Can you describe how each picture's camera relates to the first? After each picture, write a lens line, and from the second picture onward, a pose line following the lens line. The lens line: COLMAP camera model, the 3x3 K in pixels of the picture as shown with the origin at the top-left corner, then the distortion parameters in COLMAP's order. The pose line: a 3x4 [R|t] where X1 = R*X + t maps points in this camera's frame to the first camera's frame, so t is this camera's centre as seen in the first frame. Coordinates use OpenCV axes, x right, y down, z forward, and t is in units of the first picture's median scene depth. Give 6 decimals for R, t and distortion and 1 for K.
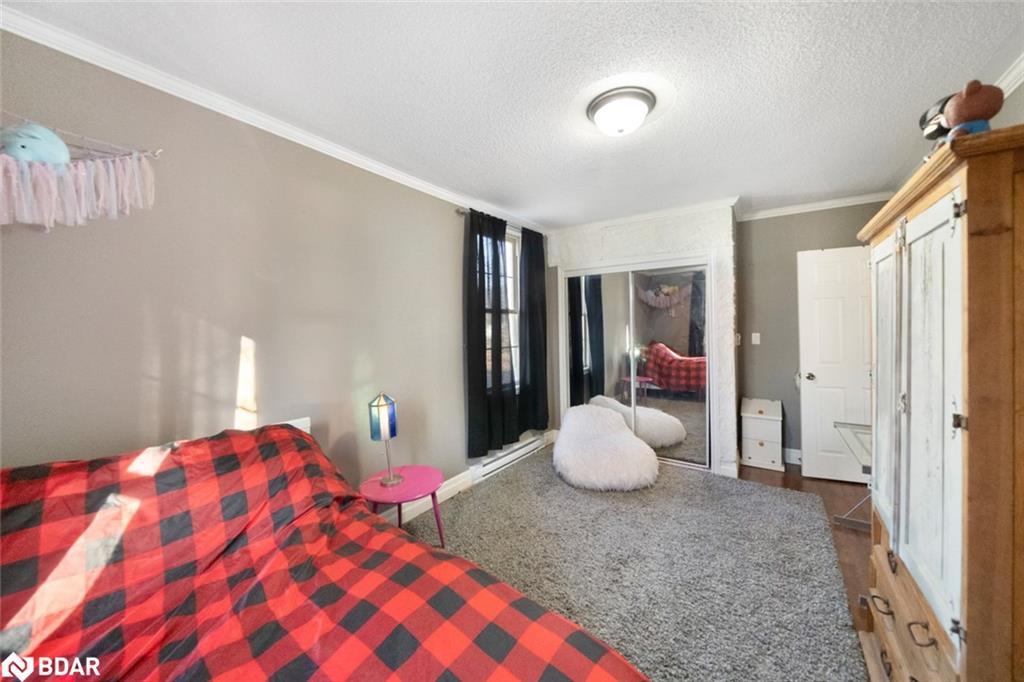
lens RADIAL K [[361.9, 0, 514.3], [0, 361.9, 327.5], [0, 0, 1]] dist [0.000299, 0.000027]
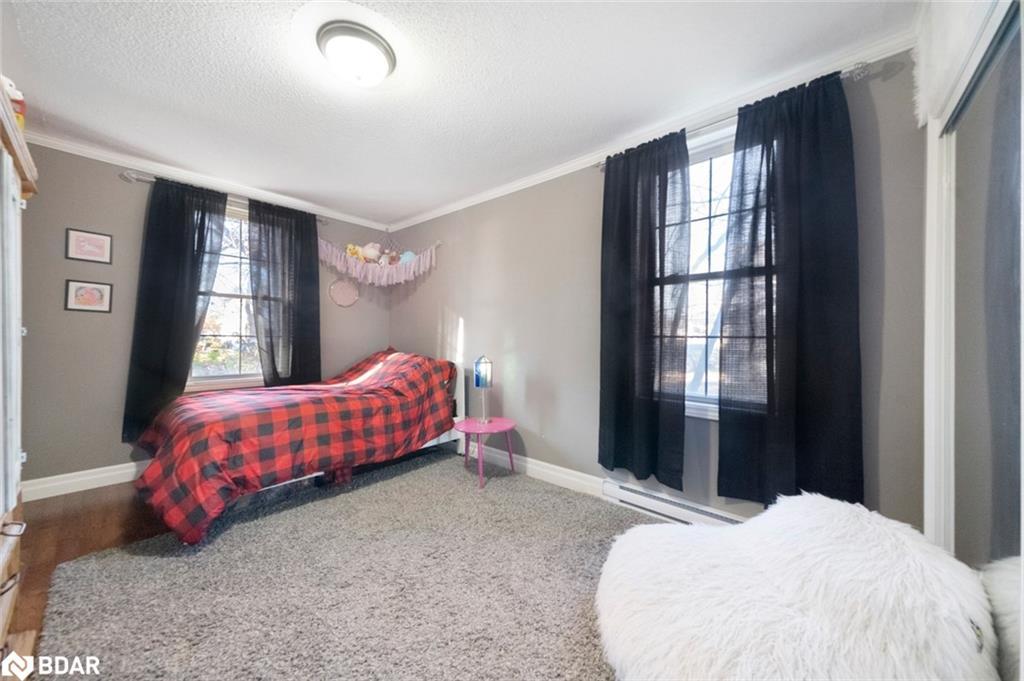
lens RADIAL K [[361.9, 0, 514.3], [0, 361.9, 327.0], [0, 0, 1]] dist [0.000299, 0.000027]
pose [[-0.103041, 0.026271, -0.994330, 0.672579], [0.013510, 0.999596, 0.025010, 0.020033], [0.994585, -0.010856, -0.103354, 0.838369]]
